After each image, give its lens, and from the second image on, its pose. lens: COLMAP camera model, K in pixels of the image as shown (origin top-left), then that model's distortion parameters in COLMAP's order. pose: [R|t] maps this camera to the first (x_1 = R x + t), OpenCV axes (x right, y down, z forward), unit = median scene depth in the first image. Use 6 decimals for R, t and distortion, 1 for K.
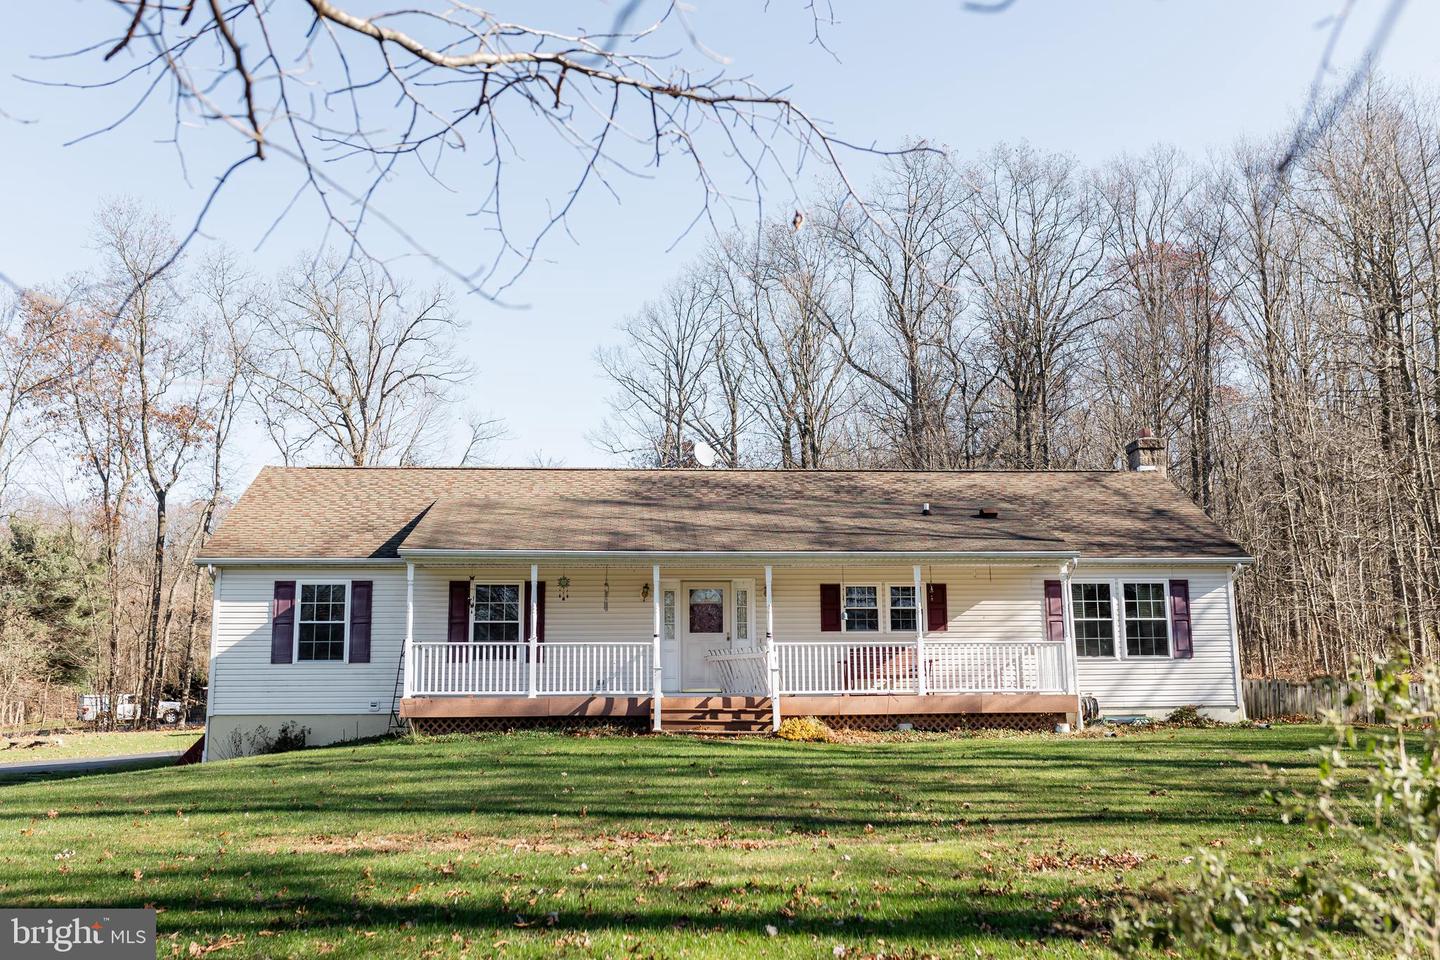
lens RADIAL K [[1369.8, 0, 718.3], [0, 1369.8, 469.5], [0, 0, 1]] dist [-0.002421, 0.000000]
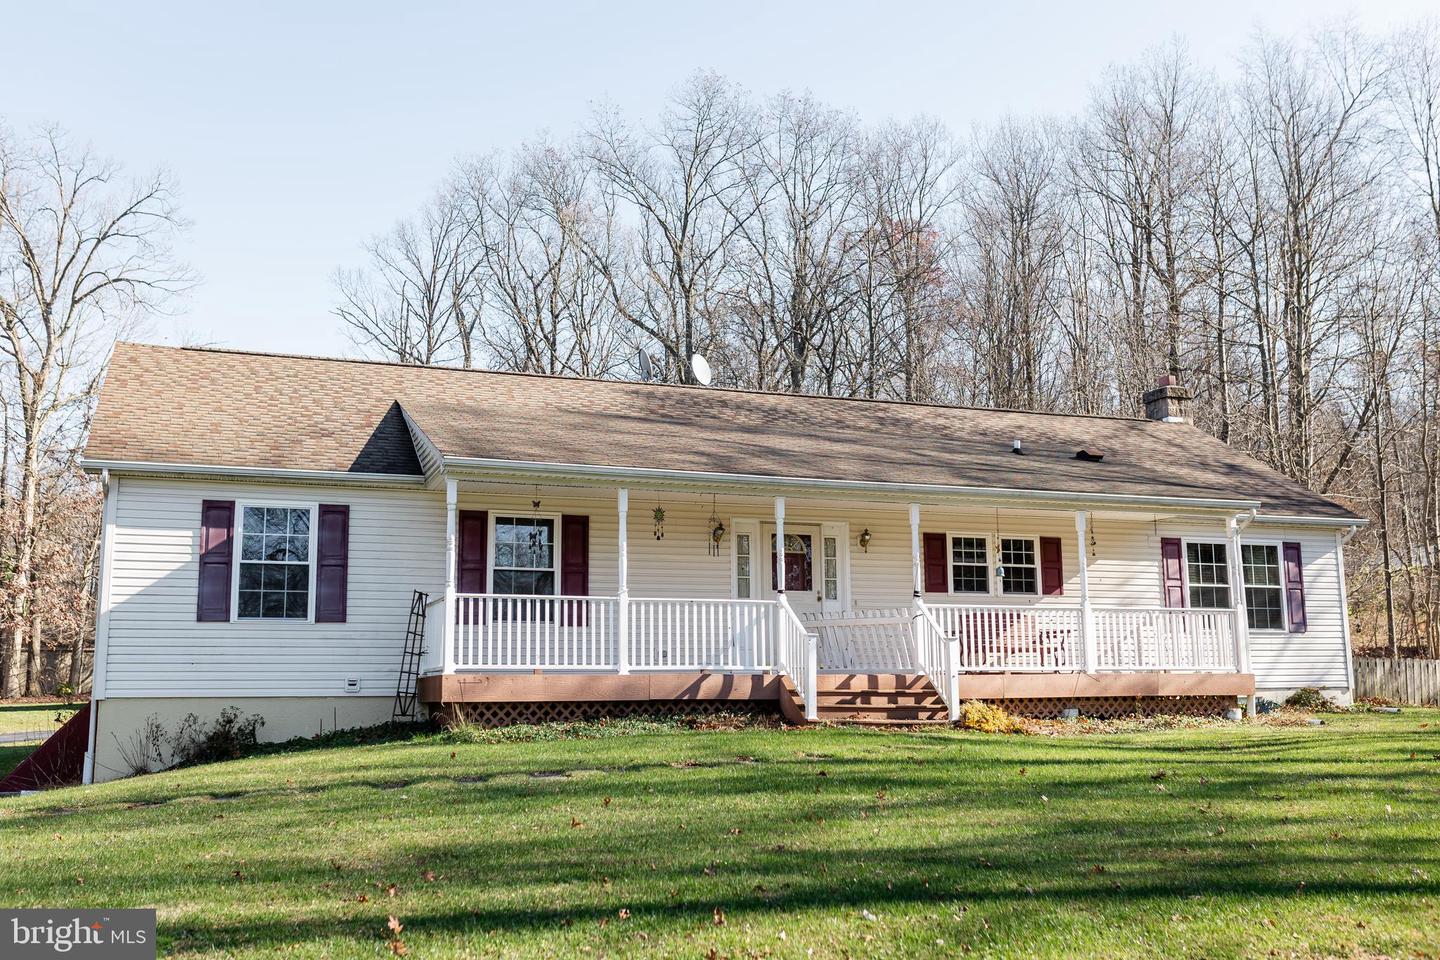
lens RADIAL K [[1369.8, 0, 720.4], [0, 1369.8, 480.1], [0, 0, 1]] dist [-0.002421, 0.000000]
pose [[0.958774, 0.044887, 0.280604, -0.263179], [-0.052325, 0.998448, 0.019069, 0.044604], [-0.279312, -0.032966, 0.959634, 0.275288]]
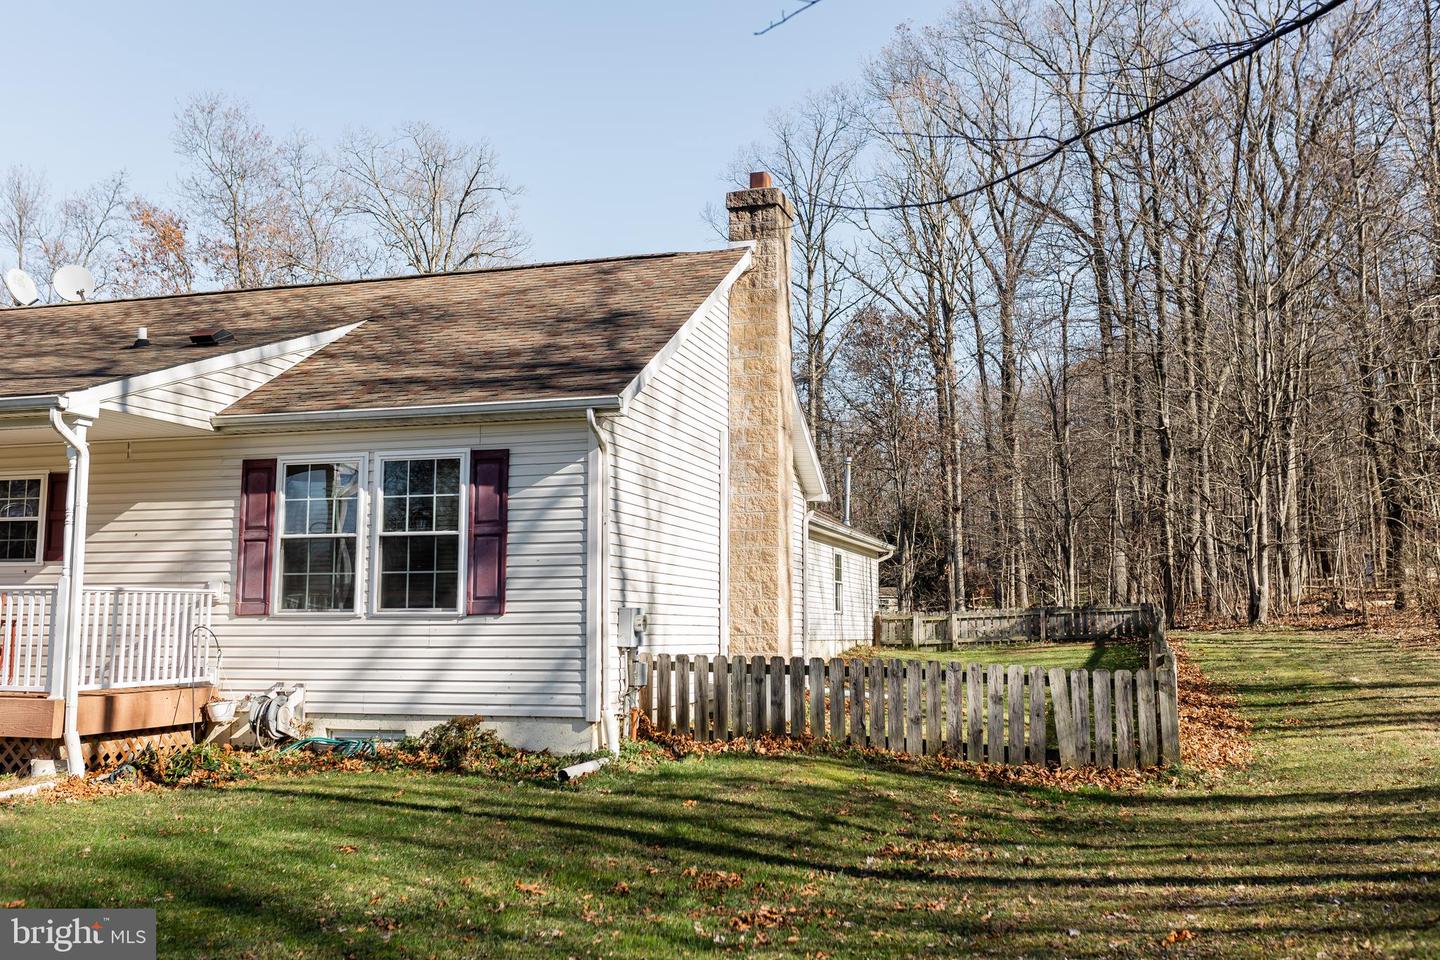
lens RADIAL K [[1369.8, 0, 714.3], [0, 1369.8, 456.4], [0, 0, 1]] dist [-0.002421, 0.000000]
pose [[0.936223, -0.034296, -0.349728, 0.588882], [0.055022, 0.997257, 0.049498, 0.065217], [0.347071, -0.065584, 0.935543, 0.596420]]
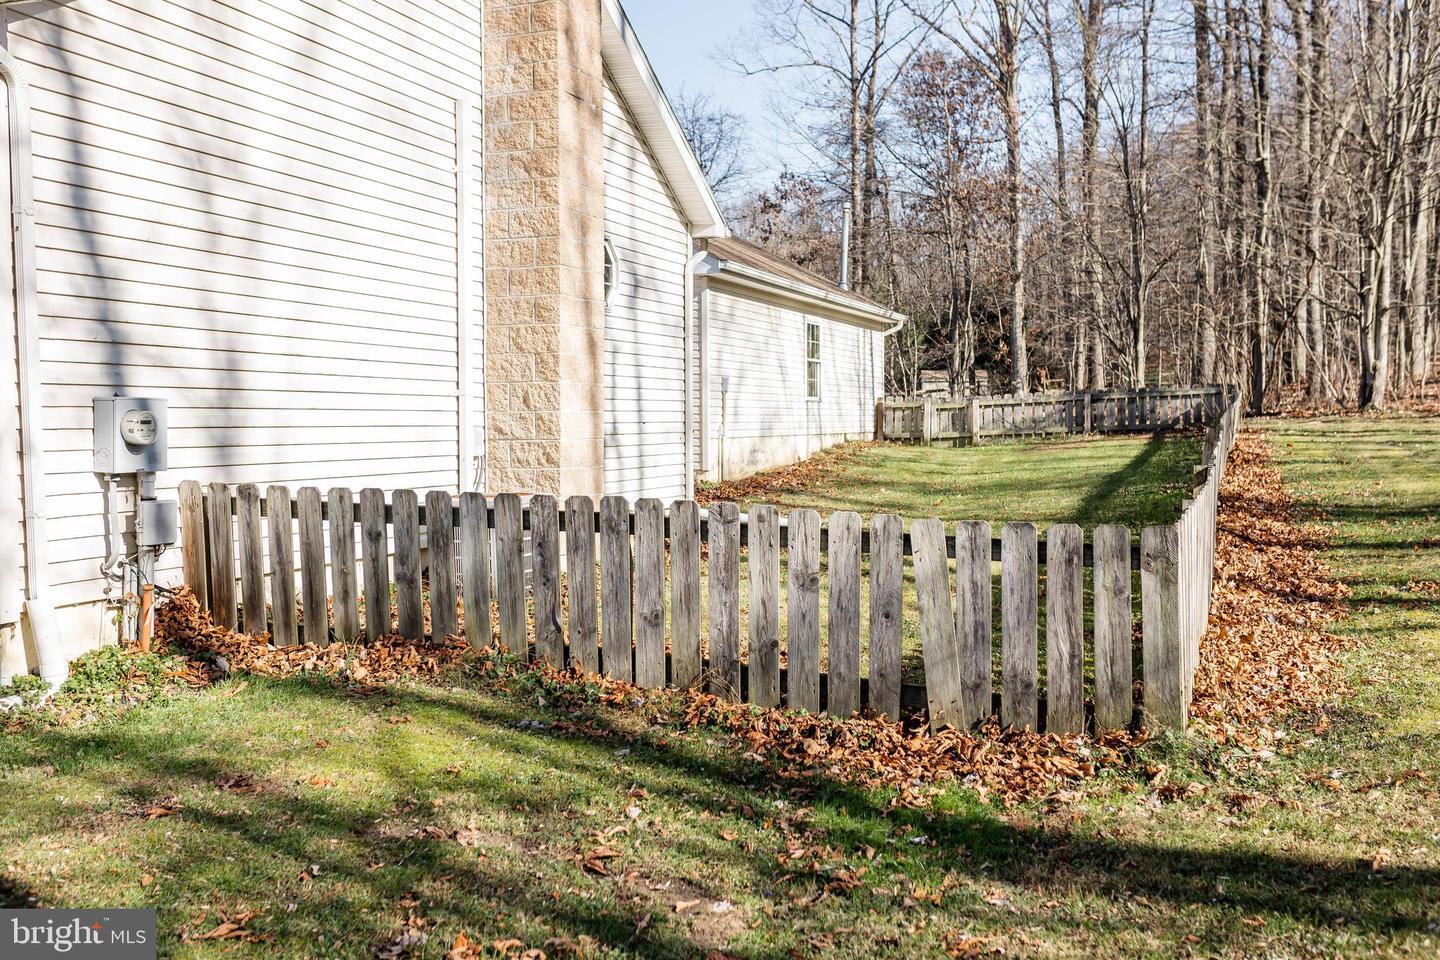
lens RADIAL K [[1369.8, 0, 711.8], [0, 1369.8, 458.7], [0, 0, 1]] dist [-0.002421, 0.000000]
pose [[0.908442, 0.016401, -0.417690, 0.592746], [0.074508, 0.976875, 0.200408, 0.110225], [0.411318, -0.213180, 0.886212, 0.859174]]
